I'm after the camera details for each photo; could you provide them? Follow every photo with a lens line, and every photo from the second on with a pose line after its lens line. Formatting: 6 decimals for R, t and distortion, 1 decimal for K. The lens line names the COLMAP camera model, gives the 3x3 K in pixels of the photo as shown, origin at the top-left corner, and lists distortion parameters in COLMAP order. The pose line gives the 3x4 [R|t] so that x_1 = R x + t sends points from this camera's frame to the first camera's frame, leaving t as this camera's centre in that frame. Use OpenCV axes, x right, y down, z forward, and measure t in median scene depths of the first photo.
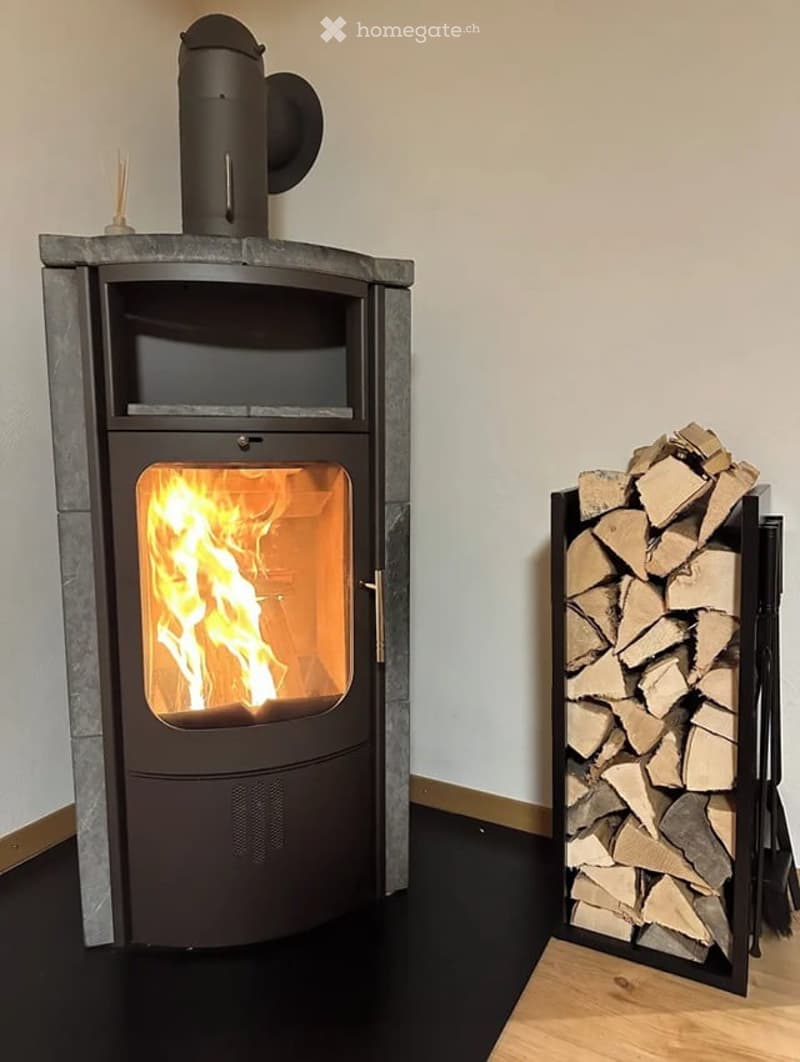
lens RADIAL K [[750.1, 0, 397.8], [0, 750.1, 530.1], [0, 0, 1]] dist [0.043214, -0.056271]
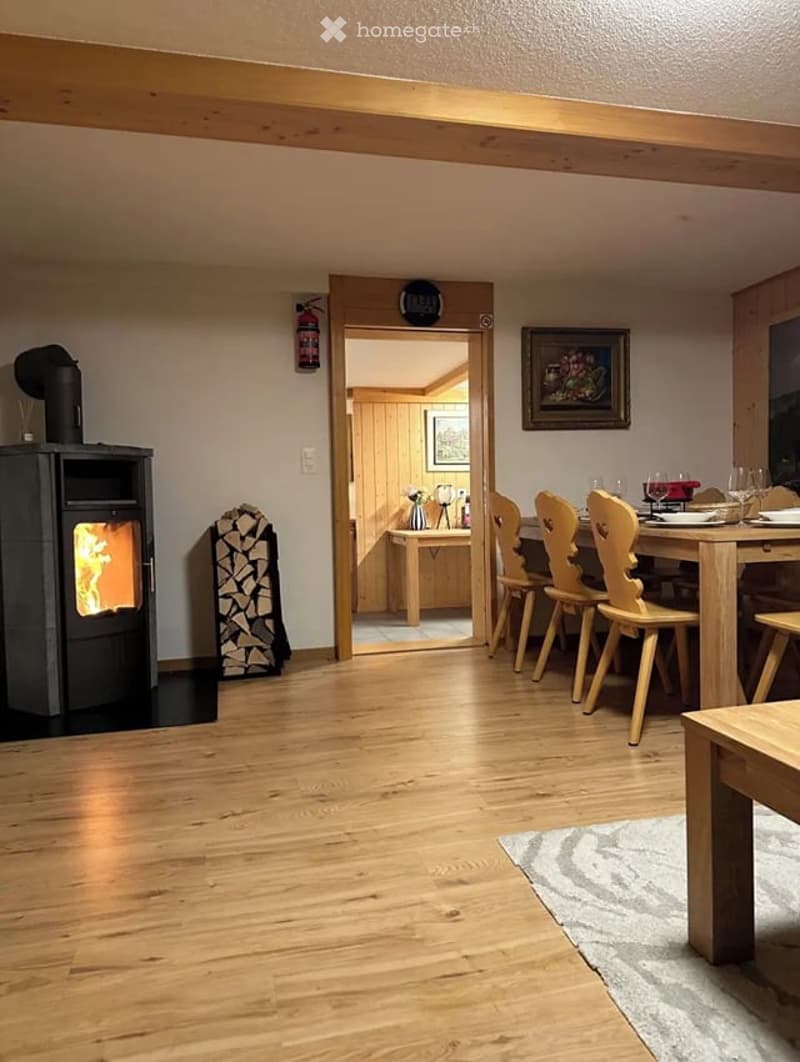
lens RADIAL K [[750.1, 0, 405.1], [0, 750.1, 526.7], [0, 0, 1]] dist [0.043214, -0.056271]
pose [[0.751413, -0.042951, 0.658433, -1.205812], [0.101605, 0.993509, -0.051144, 0.185448], [-0.651963, 0.105330, 0.750900, -1.800361]]
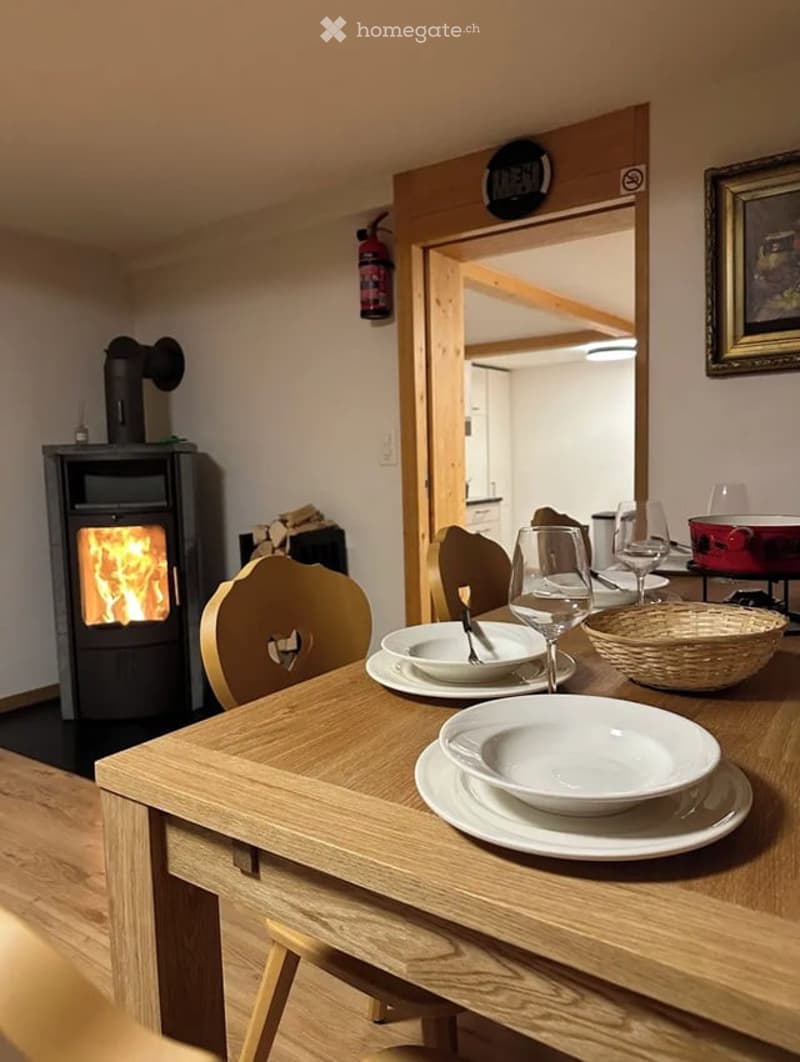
lens RADIAL K [[750.1, 0, 401.0], [0, 750.1, 528.2], [0, 0, 1]] dist [0.043214, -0.056271]
pose [[0.994384, -0.021274, -0.103674, 1.004216], [0.017834, 0.999263, -0.033990, 0.023810], [0.104320, 0.031951, 0.994030, -1.440248]]
